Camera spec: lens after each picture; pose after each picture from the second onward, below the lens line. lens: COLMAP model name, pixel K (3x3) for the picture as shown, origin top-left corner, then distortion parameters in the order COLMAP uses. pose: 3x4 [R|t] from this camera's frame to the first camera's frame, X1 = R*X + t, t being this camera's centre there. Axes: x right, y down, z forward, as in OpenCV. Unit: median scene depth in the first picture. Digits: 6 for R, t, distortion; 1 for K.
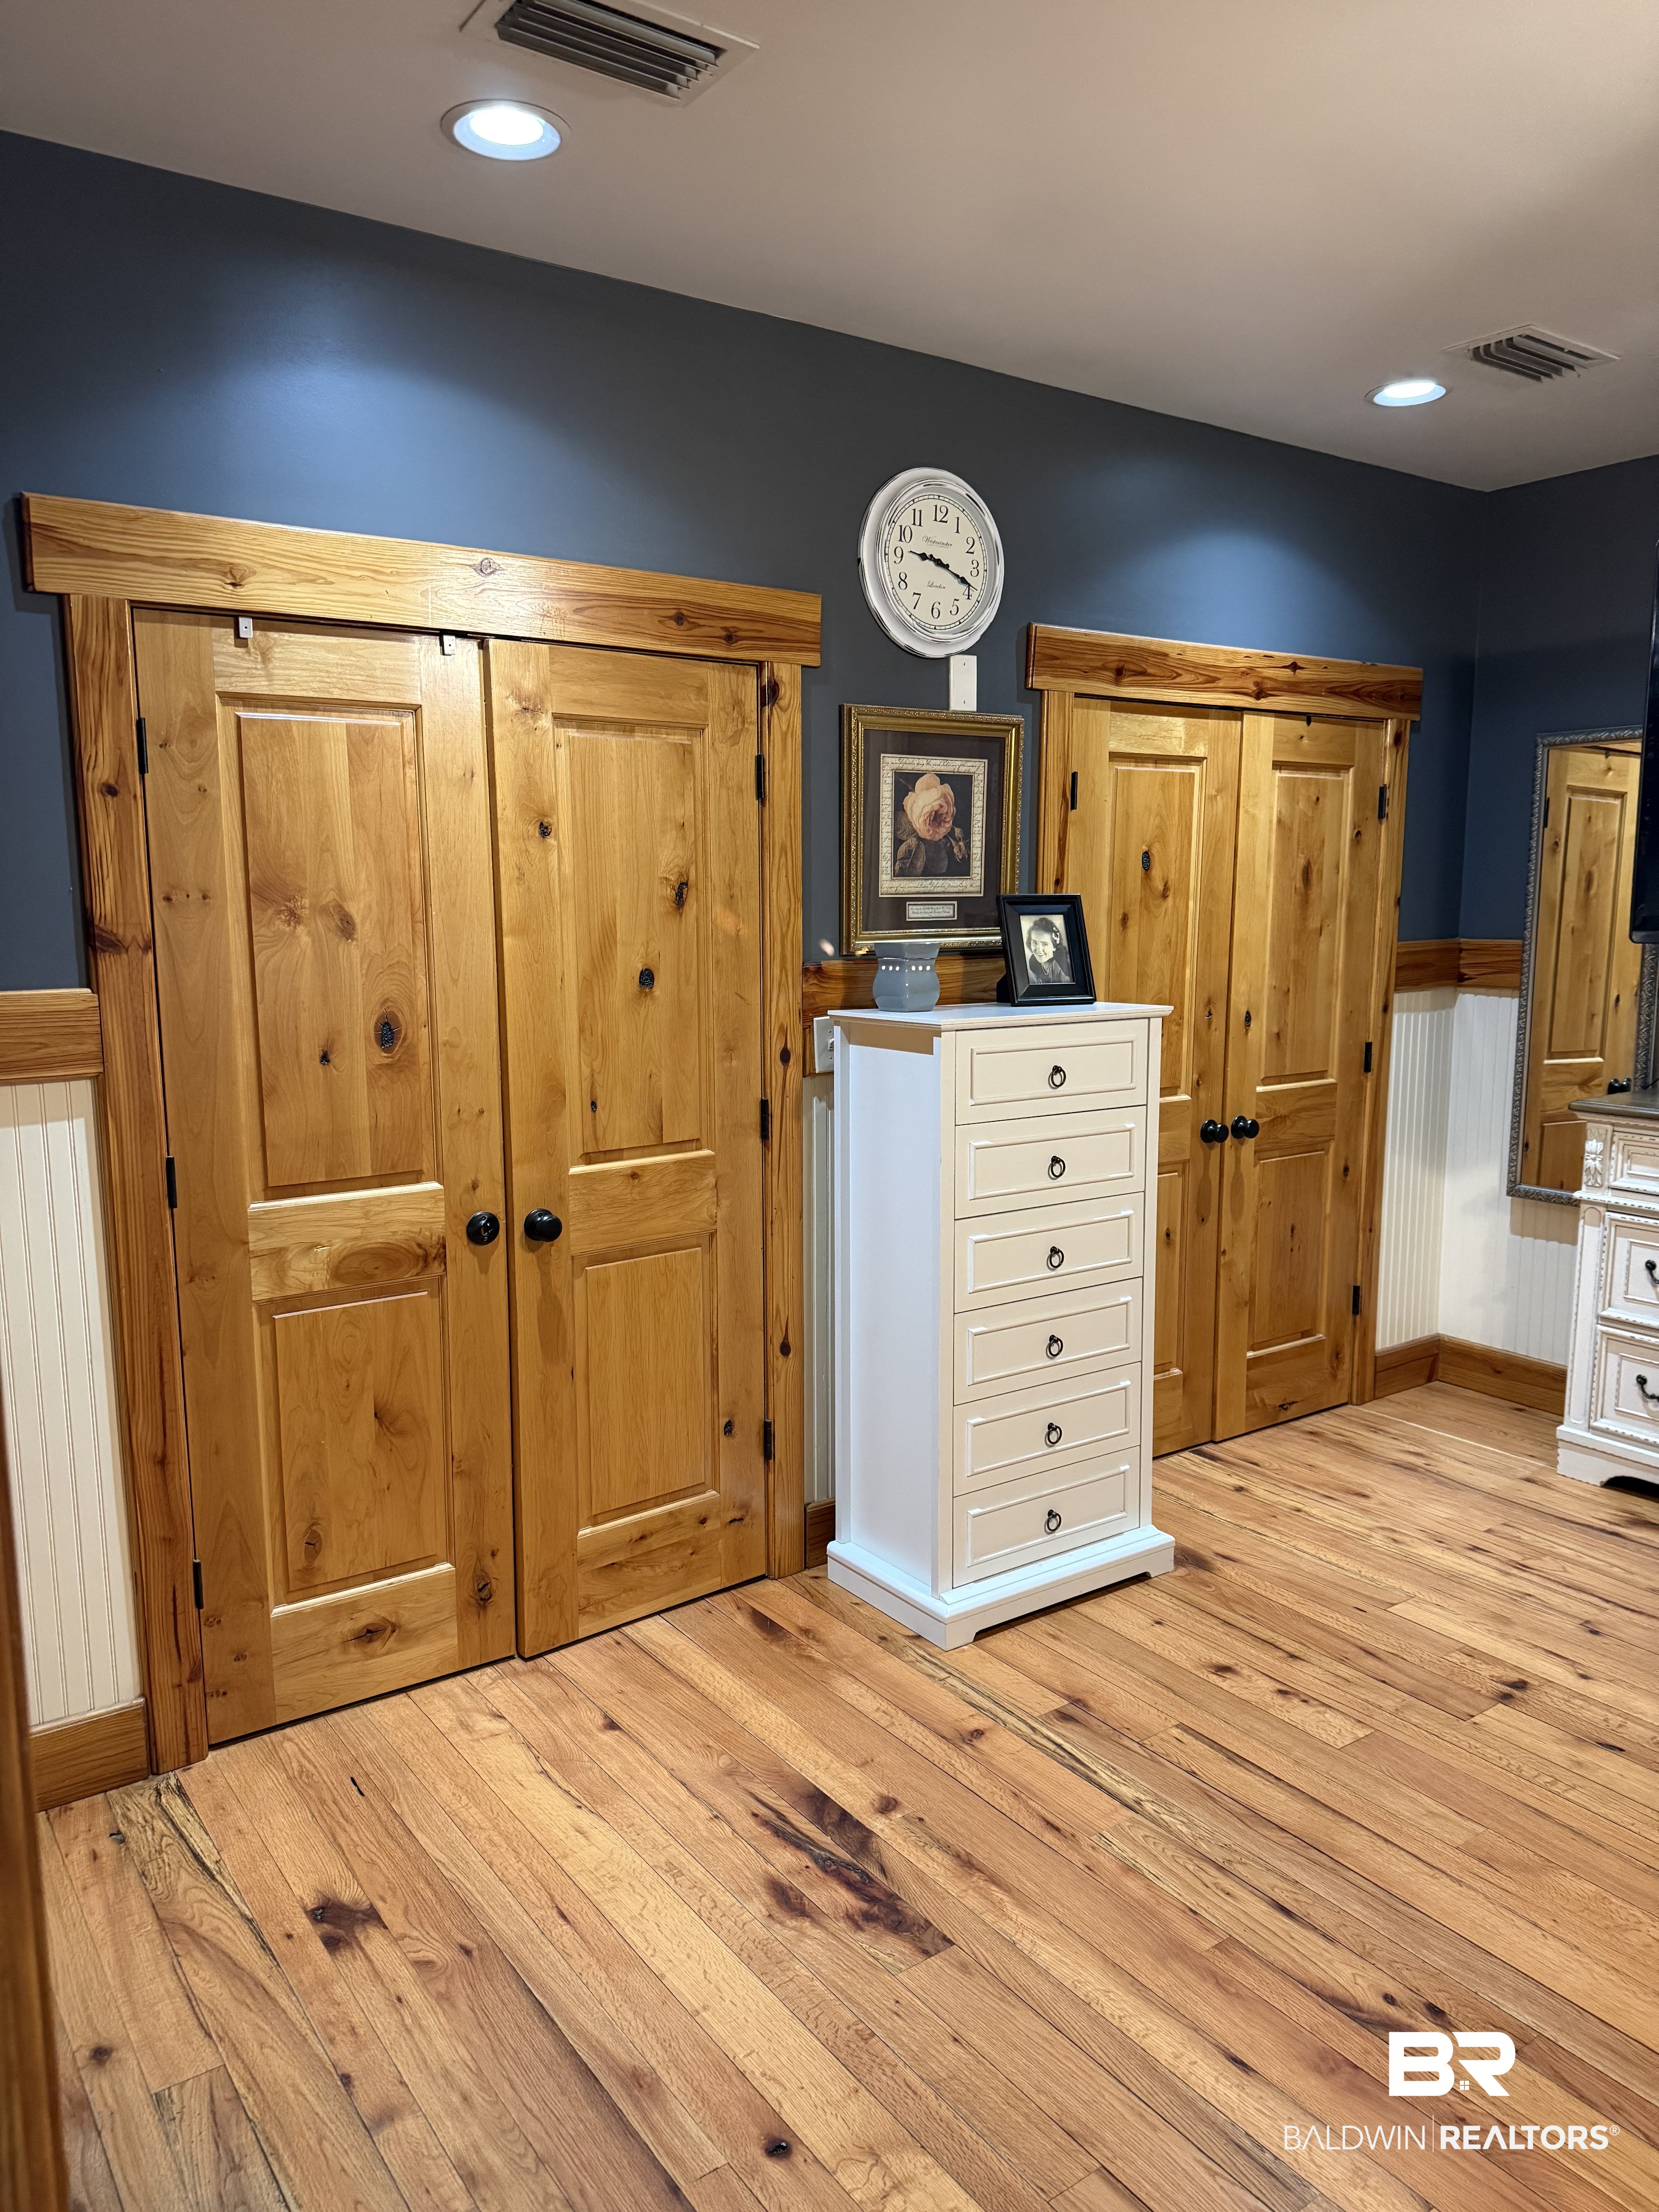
lens RADIAL K [[1543.5, 0, 832.8], [0, 1543.5, 1110.7], [0, 0, 1]] dist [0.017231, -0.034632]
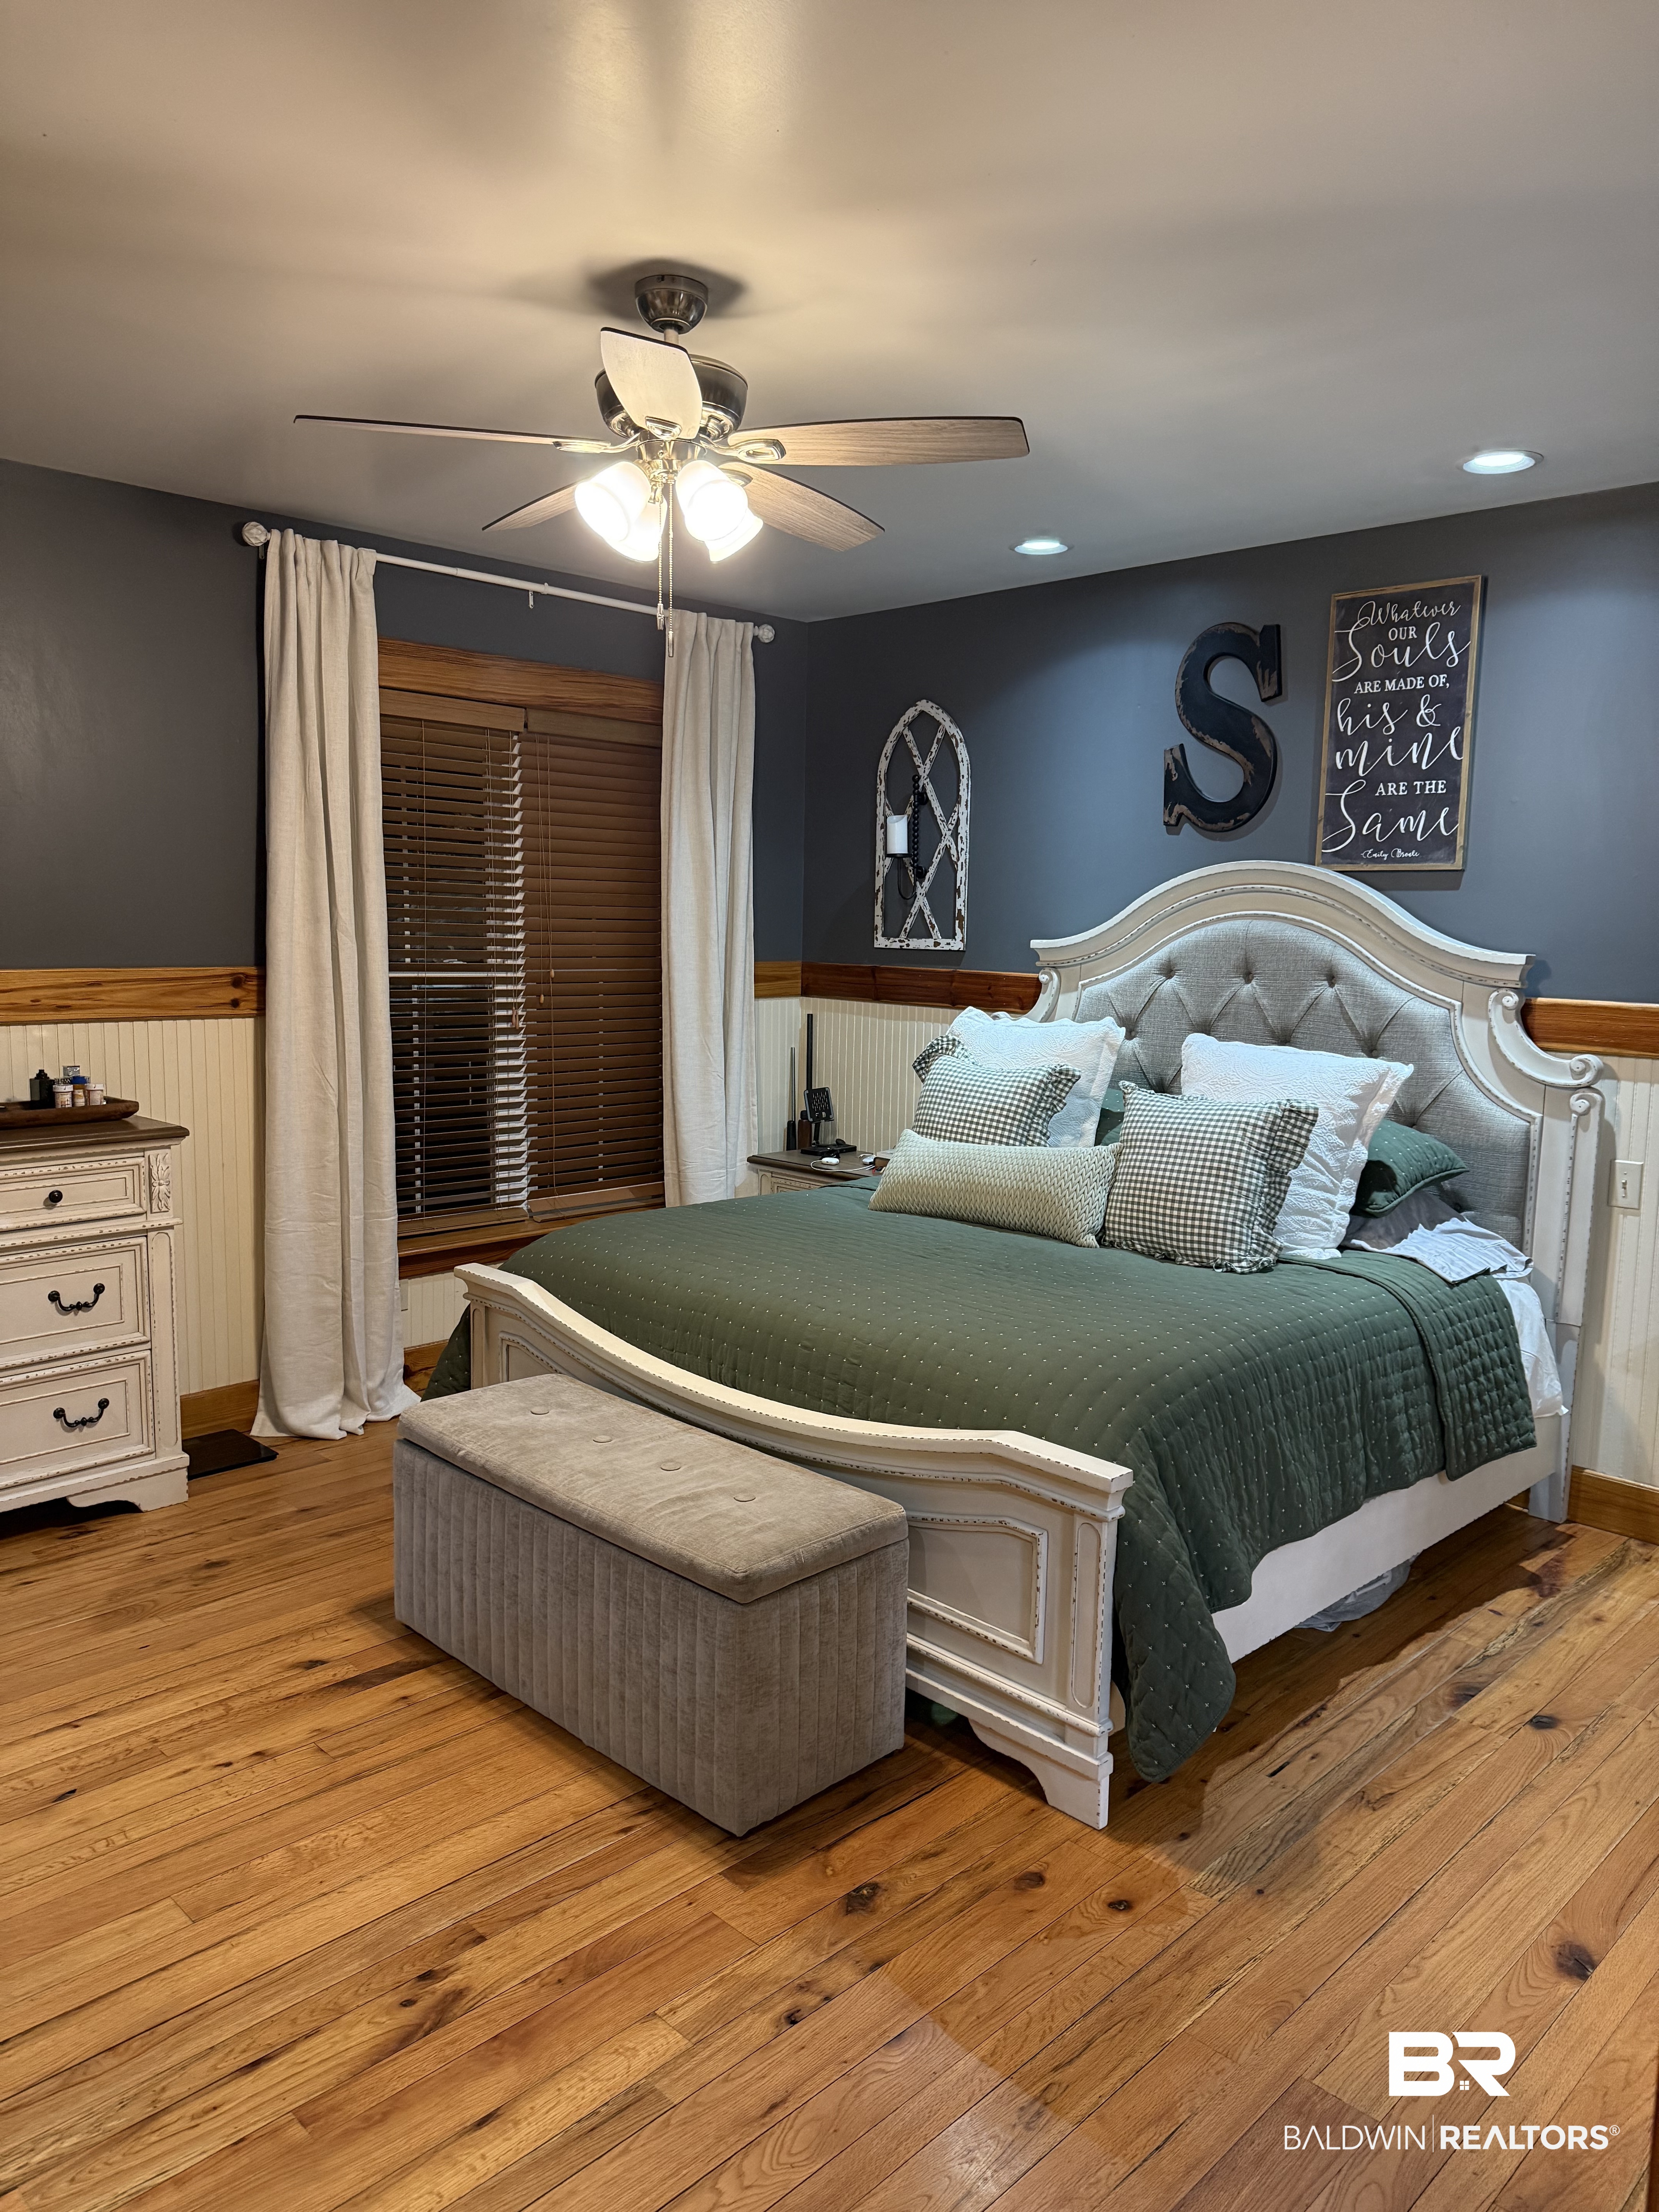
lens RADIAL K [[1543.5, 0, 834.4], [0, 1543.5, 1108.6], [0, 0, 1]] dist [0.017231, -0.034632]
pose [[-0.171609, -0.120918, 0.977716, -0.580510], [0.134814, 0.980220, 0.144890, -0.106244], [-0.975897, 0.156675, -0.151913, 0.747543]]
